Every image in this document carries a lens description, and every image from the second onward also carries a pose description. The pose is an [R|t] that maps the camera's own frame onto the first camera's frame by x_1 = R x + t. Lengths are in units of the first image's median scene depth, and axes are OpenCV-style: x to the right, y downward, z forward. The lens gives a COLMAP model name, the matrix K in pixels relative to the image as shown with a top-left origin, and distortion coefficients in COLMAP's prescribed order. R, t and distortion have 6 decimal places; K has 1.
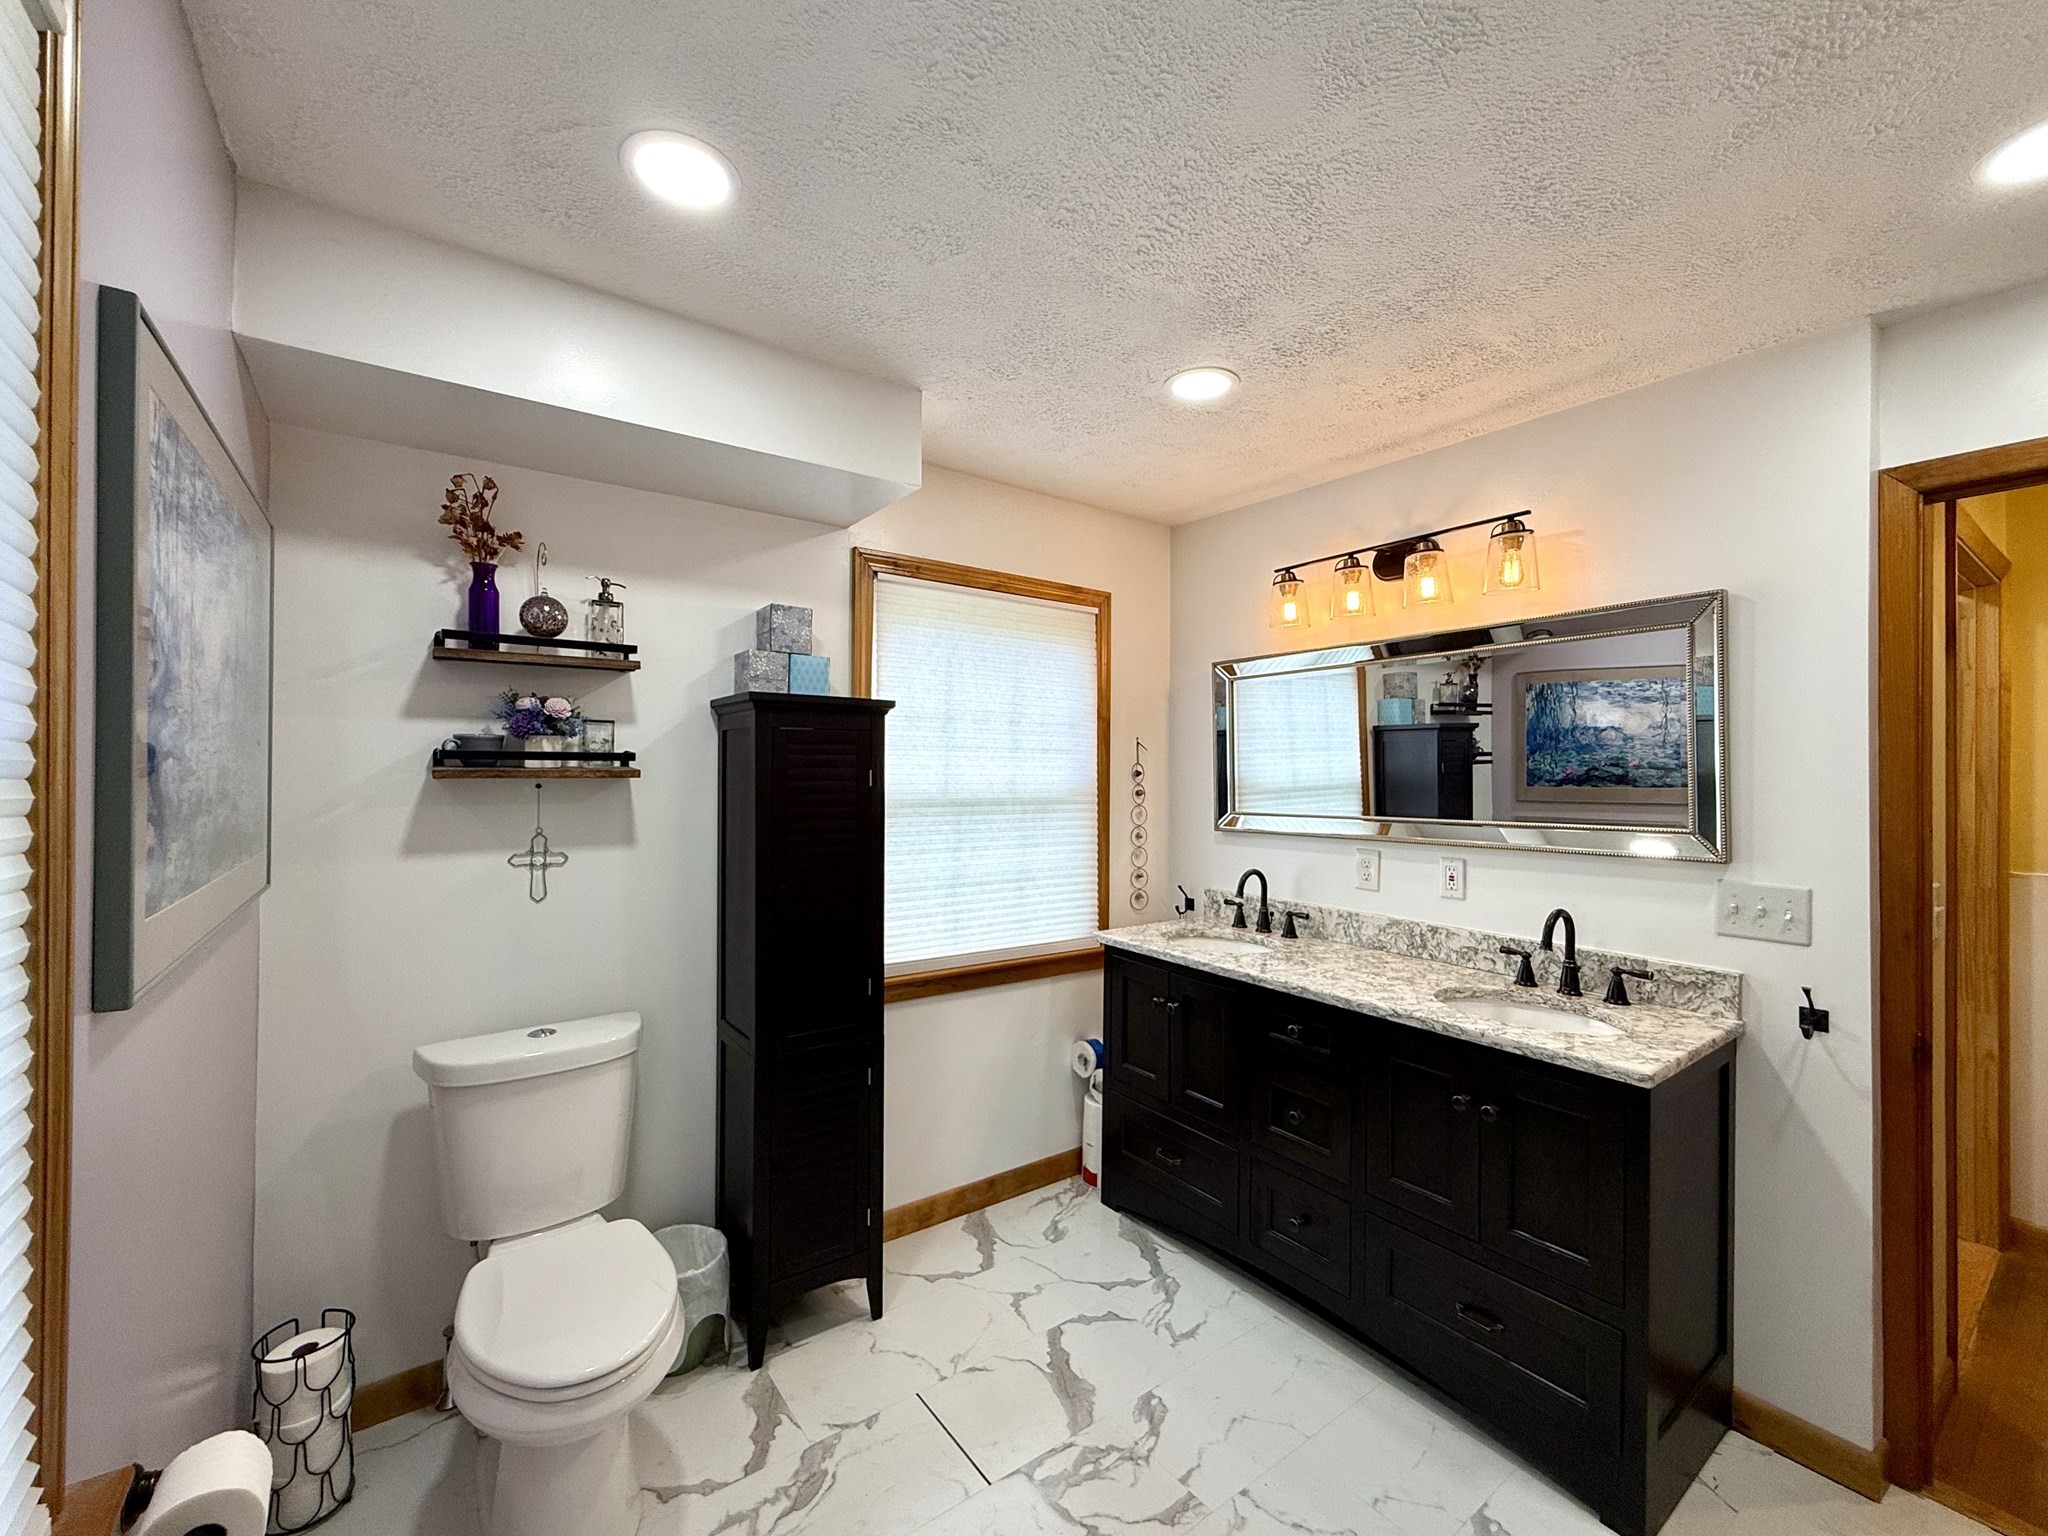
lens RADIAL K [[824.3, 0, 969.0], [0, 824.3, 760.4], [0, 0, 1]] dist [-0.001921, 0.000415]
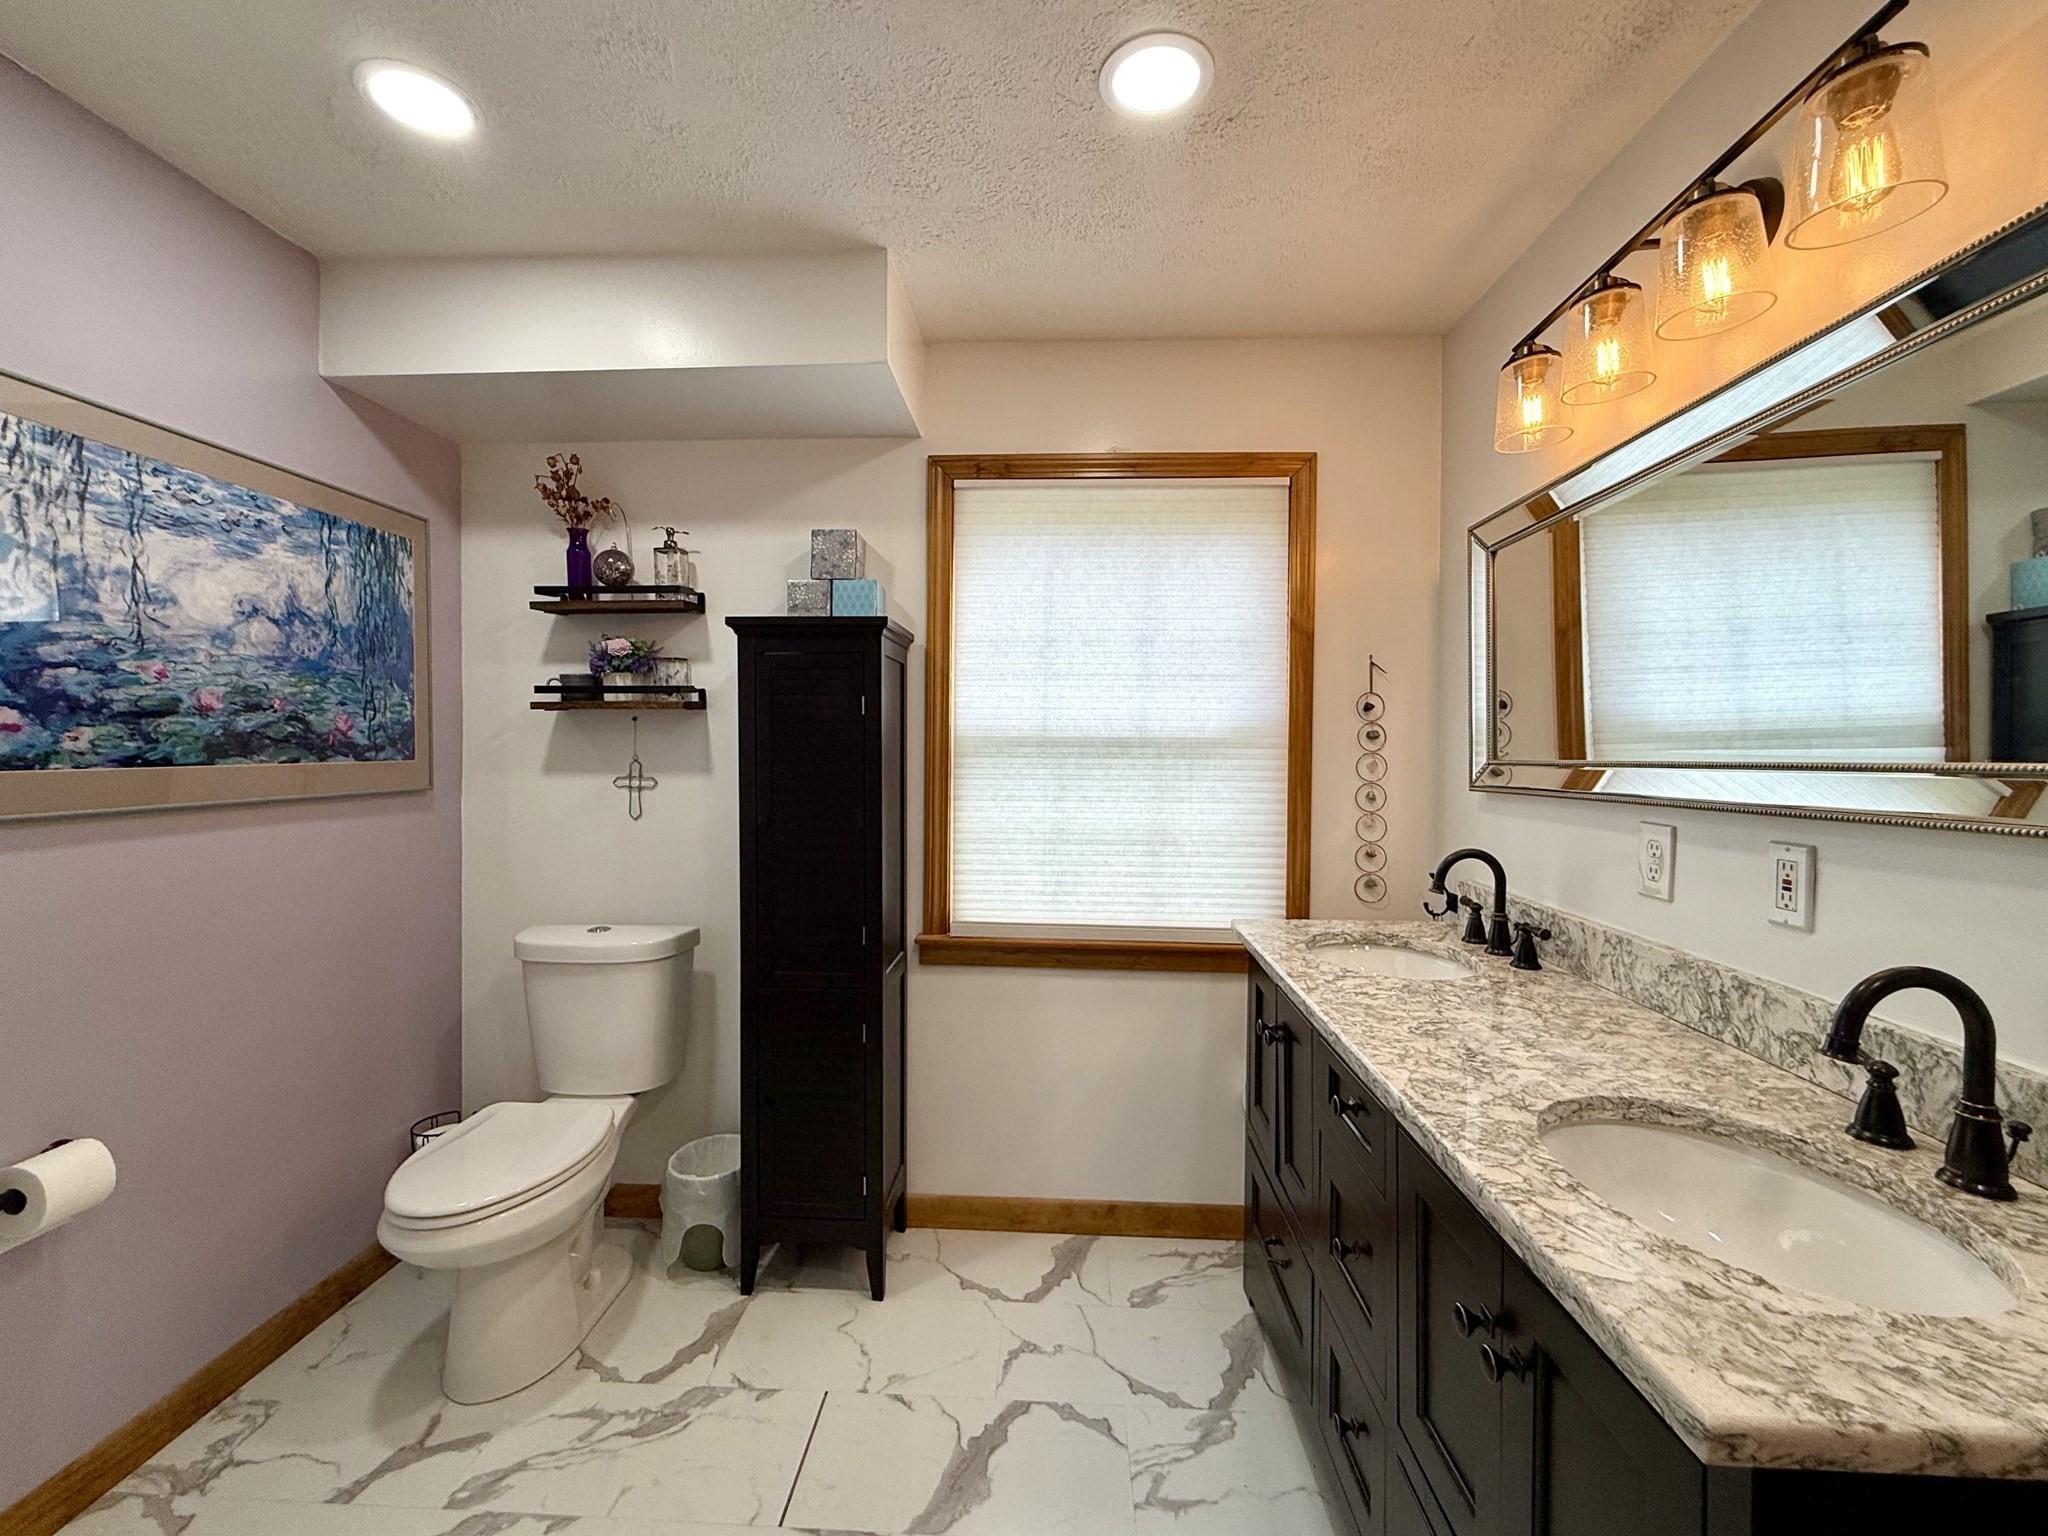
lens RADIAL K [[824.3, 0, 1019.2], [0, 824.3, 760.8], [0, 0, 1]] dist [-0.001921, 0.000415]
pose [[0.797276, 0.009446, -0.603541, 0.522360], [0.005414, 0.999725, 0.022799, 0.058509], [0.603591, -0.021445, 0.797006, 0.358365]]
